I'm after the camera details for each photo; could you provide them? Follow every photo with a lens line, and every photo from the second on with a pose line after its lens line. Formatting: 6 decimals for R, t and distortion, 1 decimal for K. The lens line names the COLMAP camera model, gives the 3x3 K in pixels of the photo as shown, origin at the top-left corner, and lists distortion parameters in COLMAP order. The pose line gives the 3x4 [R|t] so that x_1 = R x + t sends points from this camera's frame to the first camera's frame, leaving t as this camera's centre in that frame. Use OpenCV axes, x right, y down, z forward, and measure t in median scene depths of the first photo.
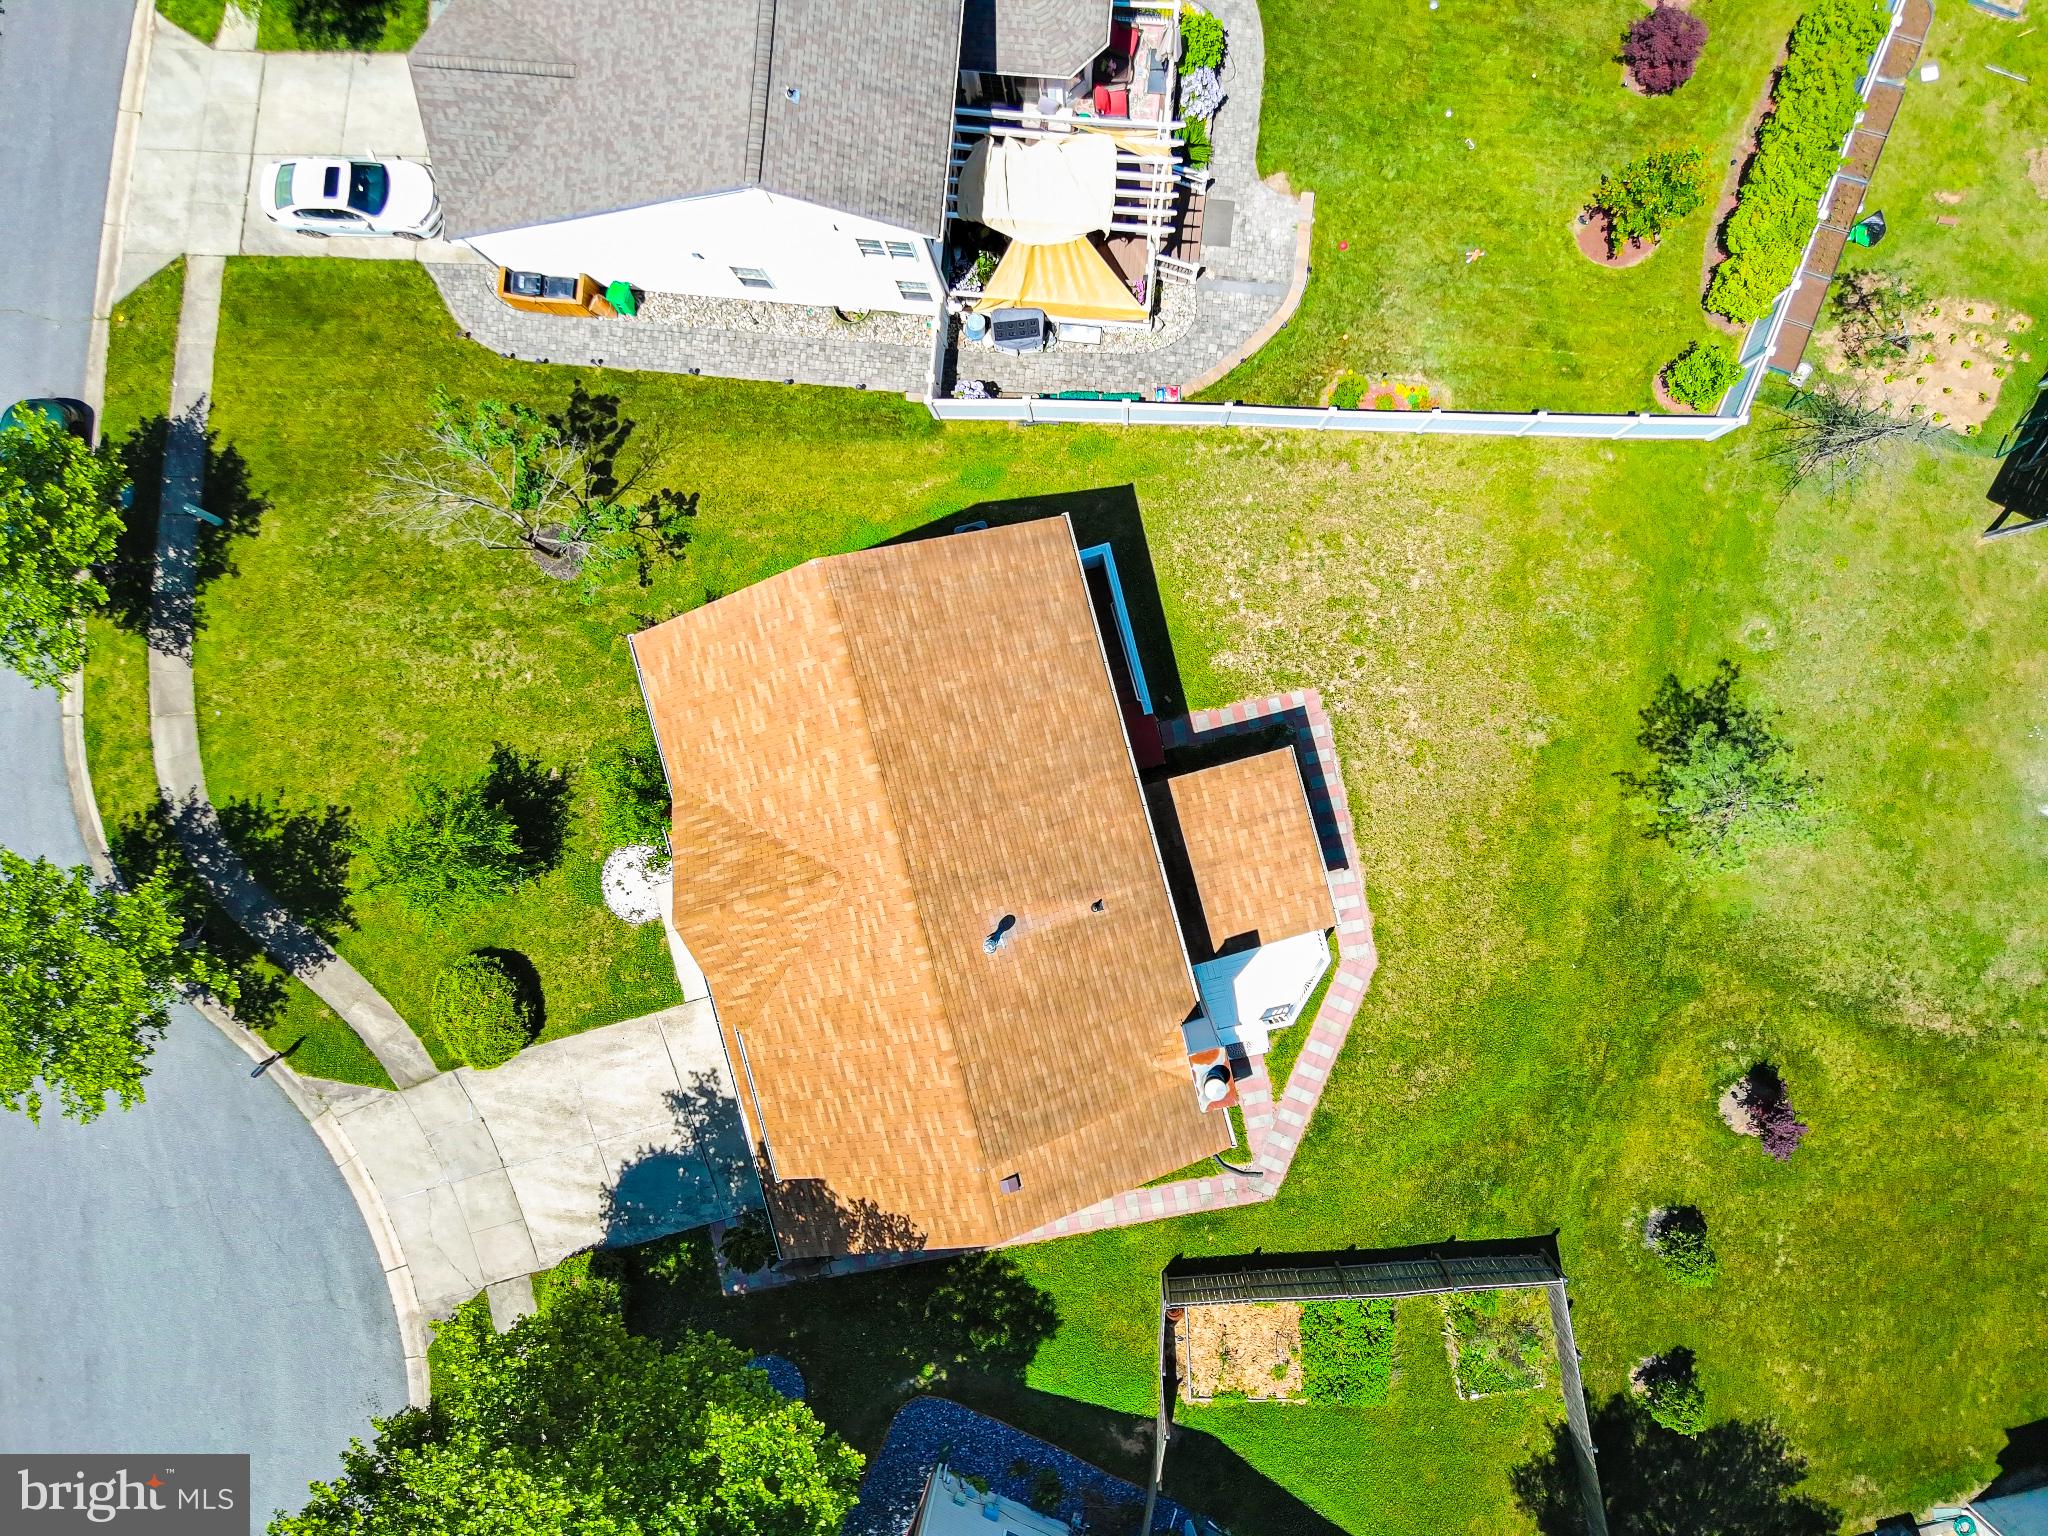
lens RADIAL K [[1391.4, 0, 1015.0], [0, 1391.4, 778.3], [0, 0, 1]] dist [0.004085, -0.000187]
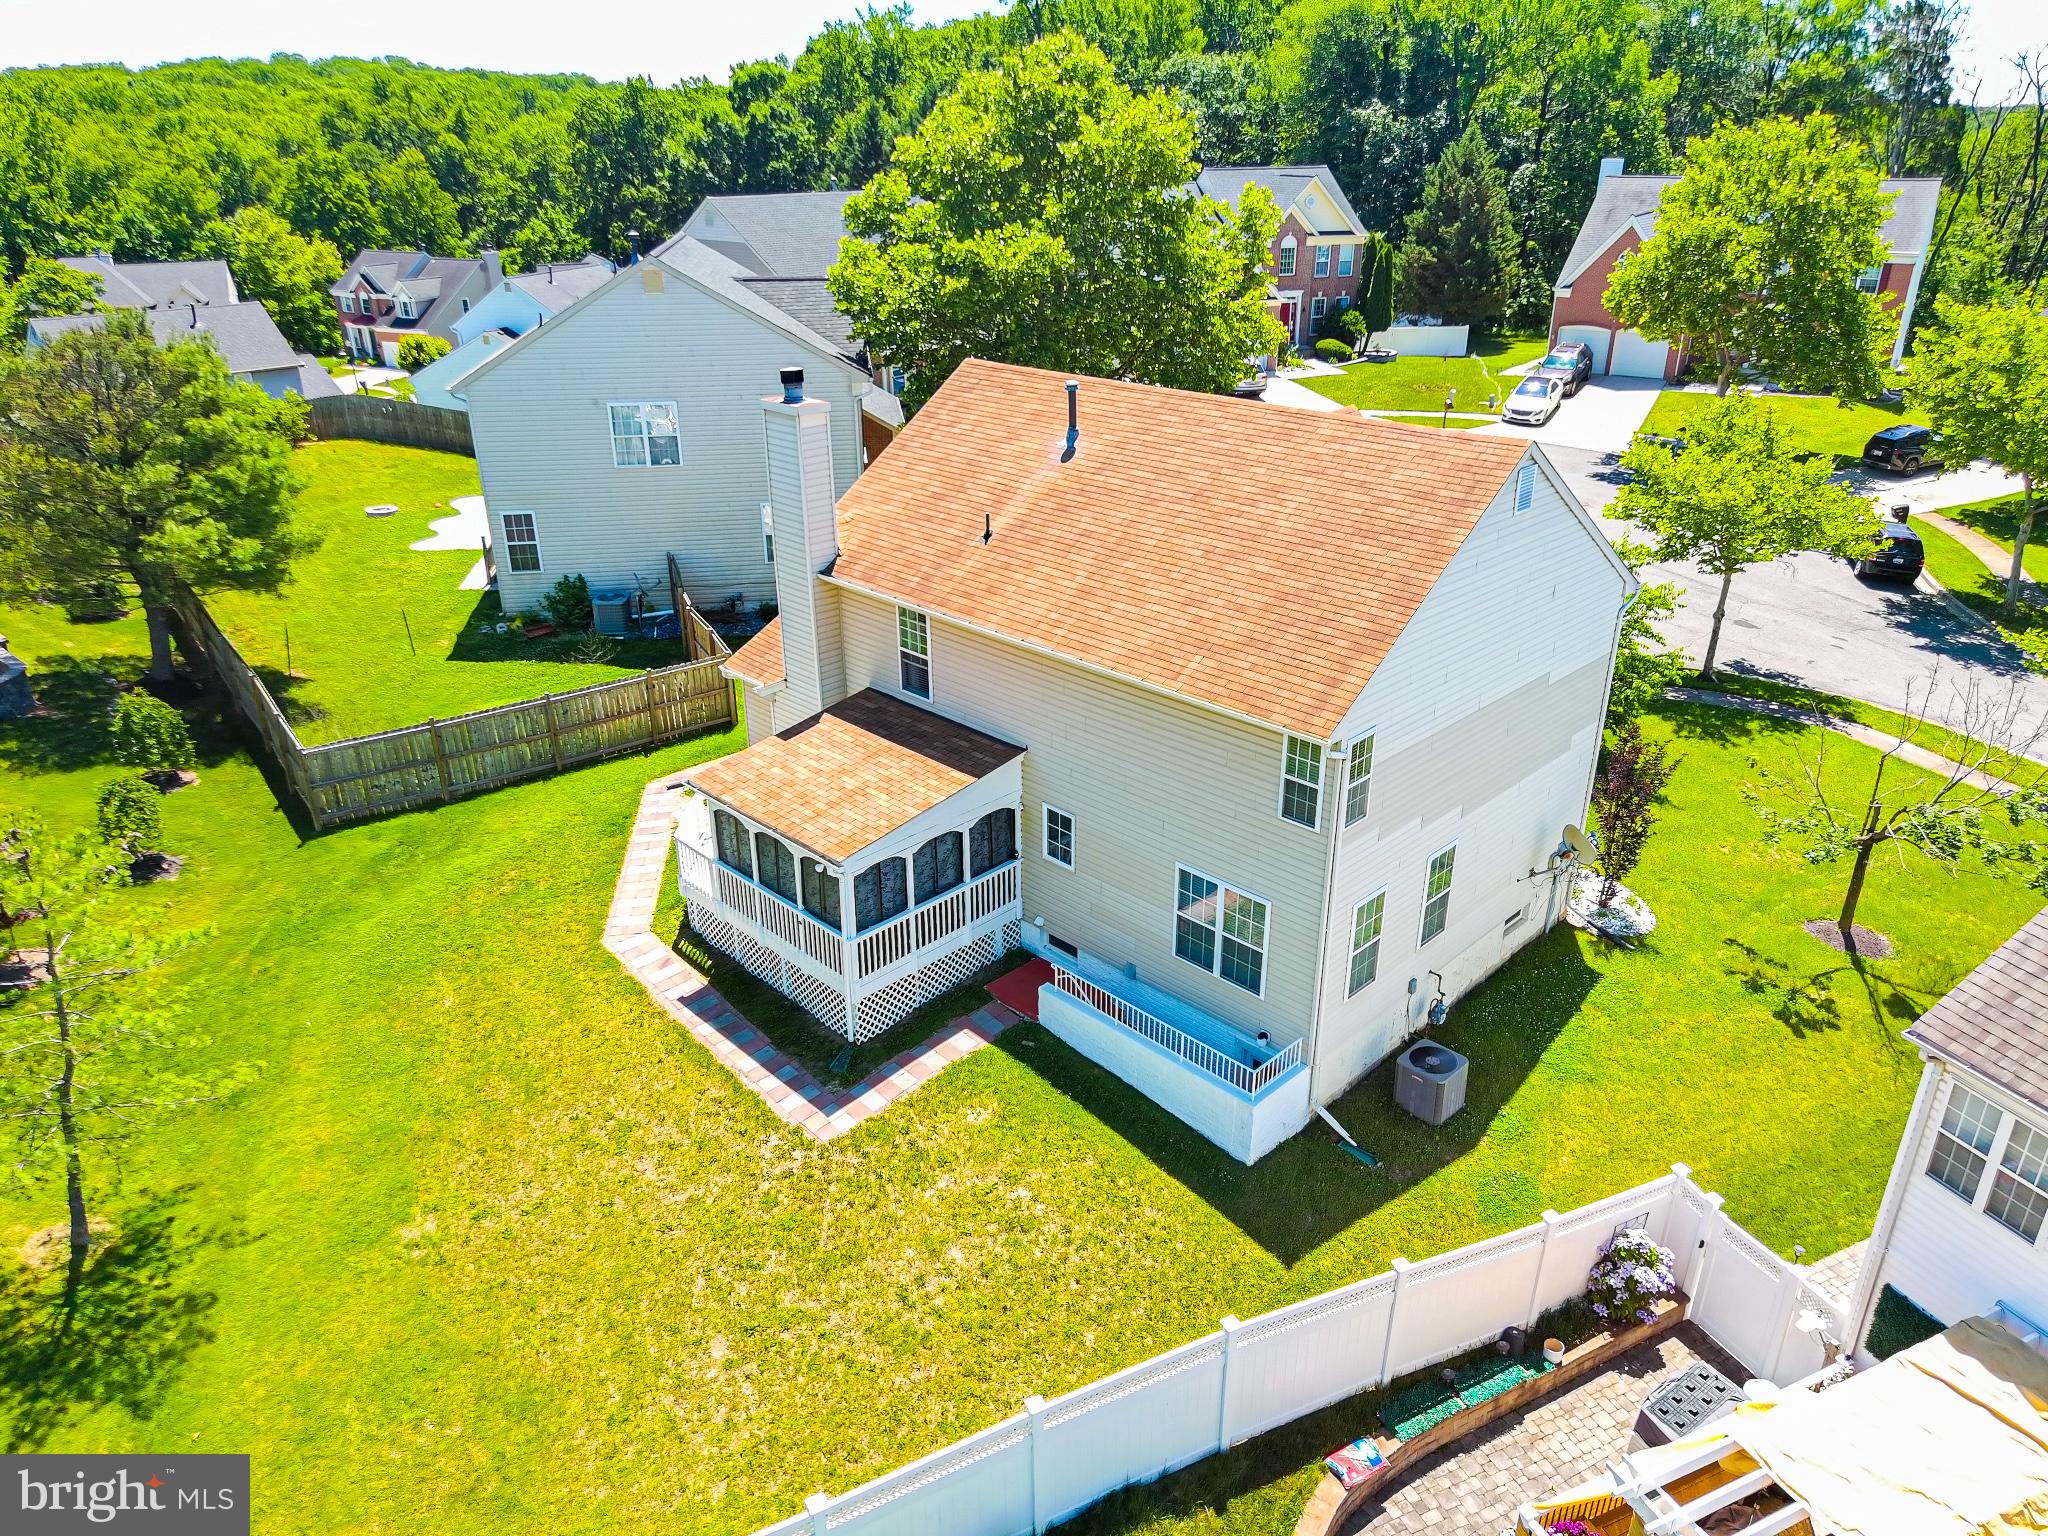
lens RADIAL K [[1391.4, 0, 1015.0], [0, 1391.4, 778.3], [0, 0, 1]] dist [0.004085, -0.000187]
pose [[-0.868612, 0.259662, -0.422005, 0.348805], [-0.493536, -0.377774, 0.783396, -0.501565], [0.043995, 0.888742, 0.456292, 0.586334]]
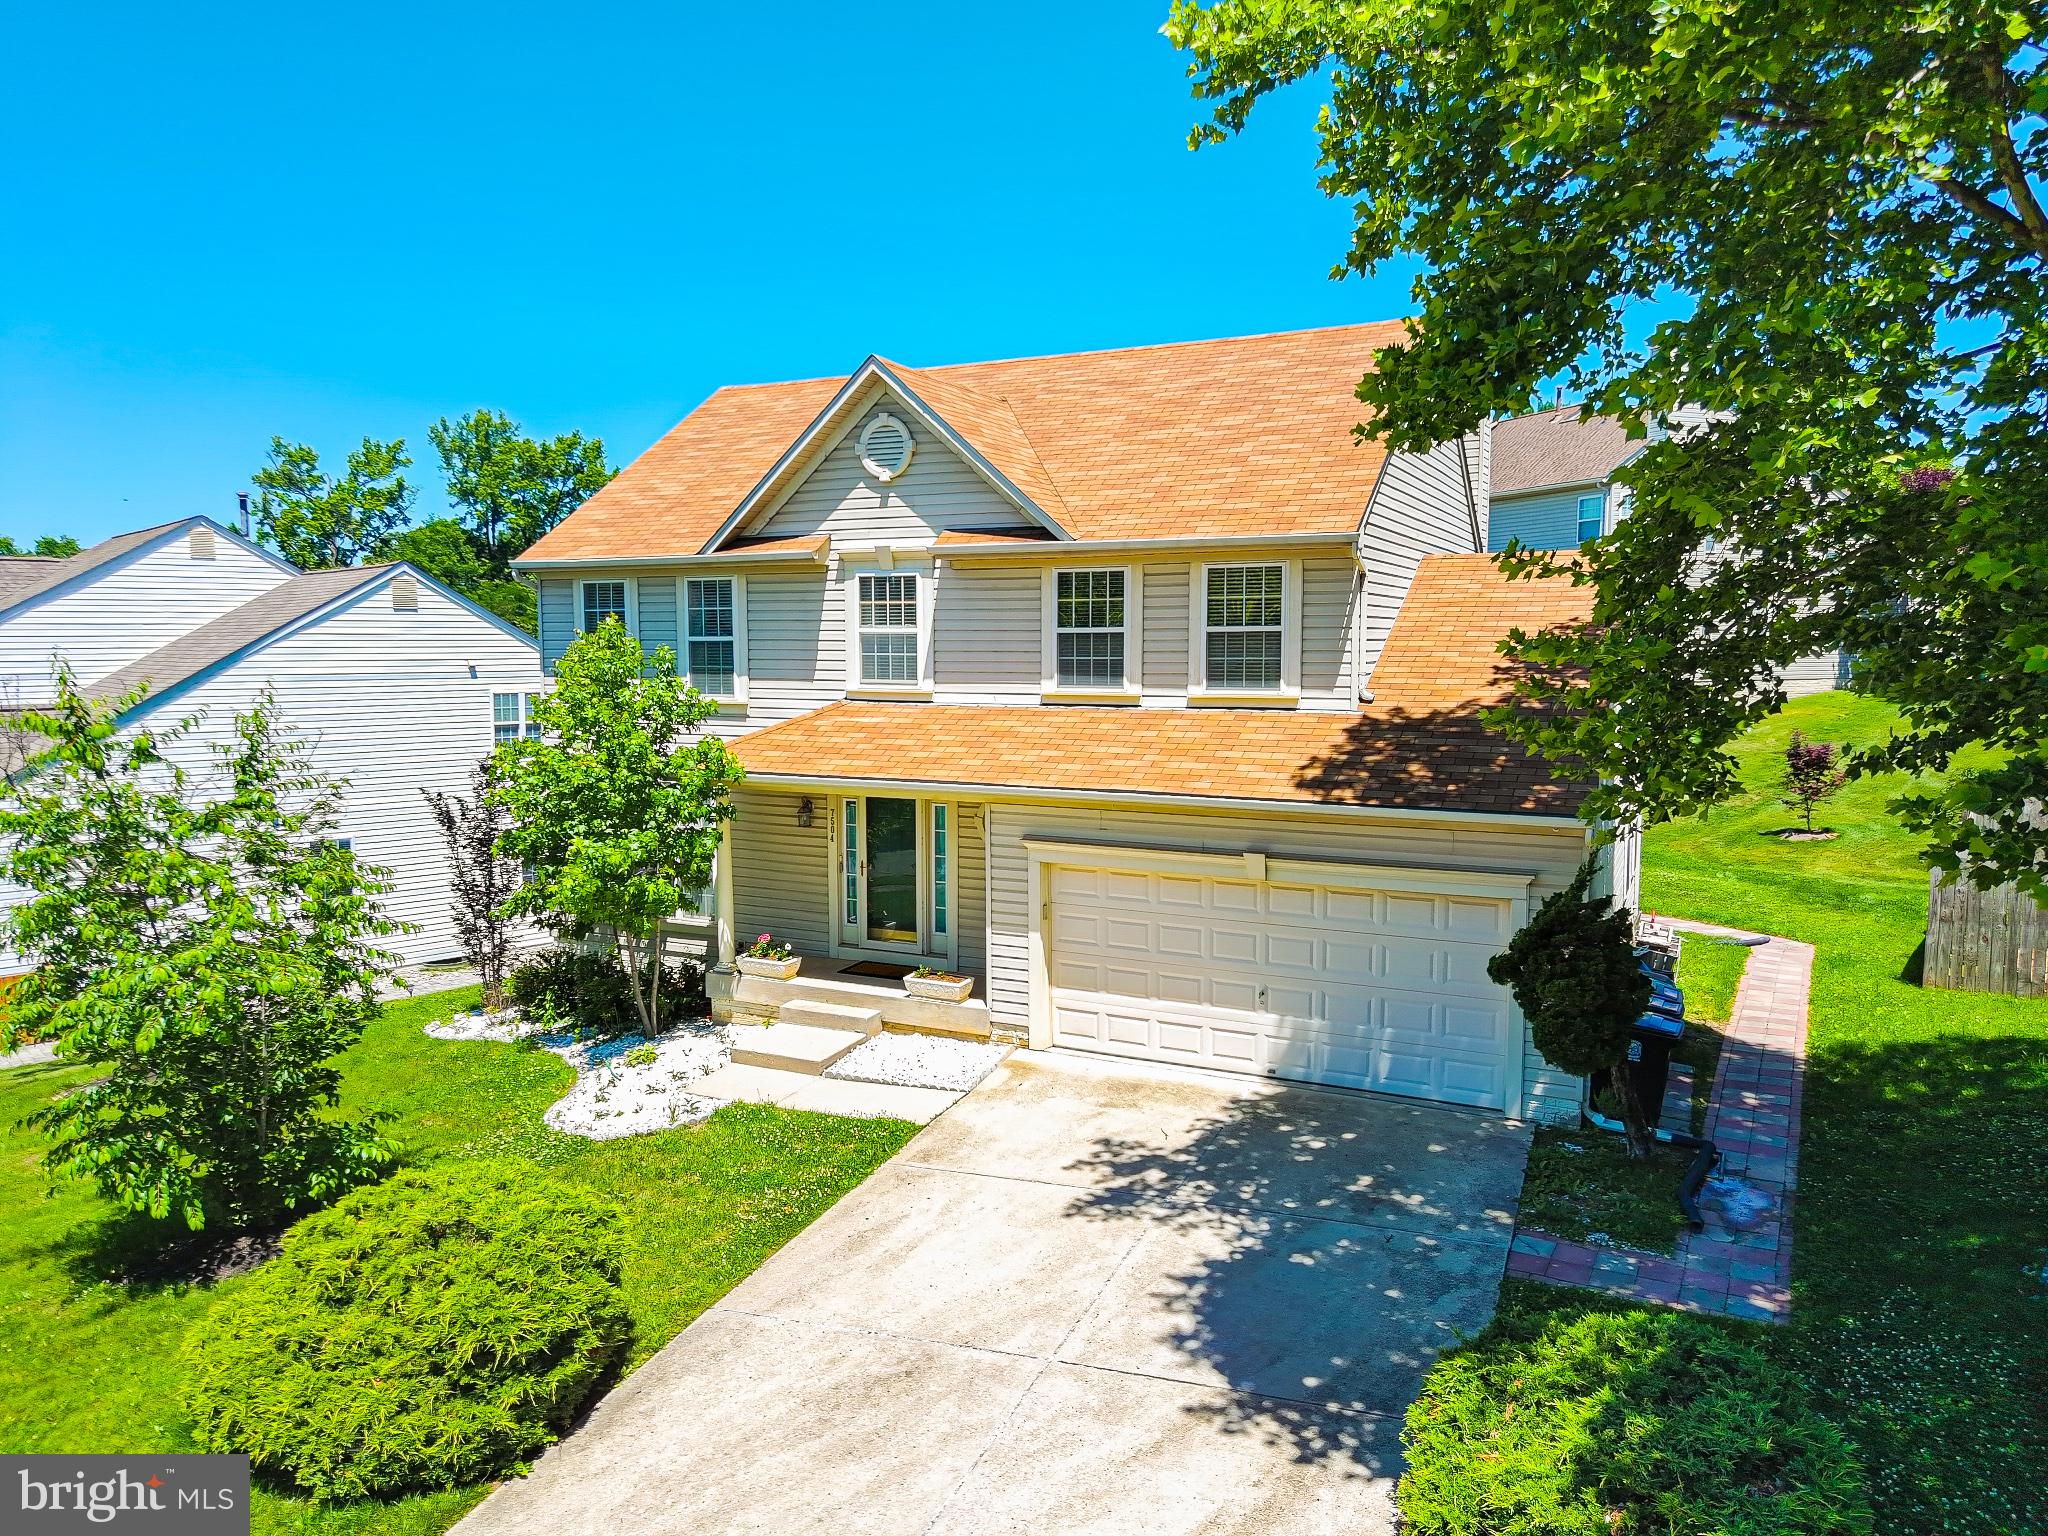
lens RADIAL K [[1391.4, 0, 1015.0], [0, 1391.4, 778.3], [0, 0, 1]] dist [0.004085, -0.000187]
pose [[0.661416, -0.024953, 0.749604, -0.509245], [0.749812, 0.045492, -0.660086, 0.433380], [-0.017630, 0.998653, 0.048799, 0.880870]]
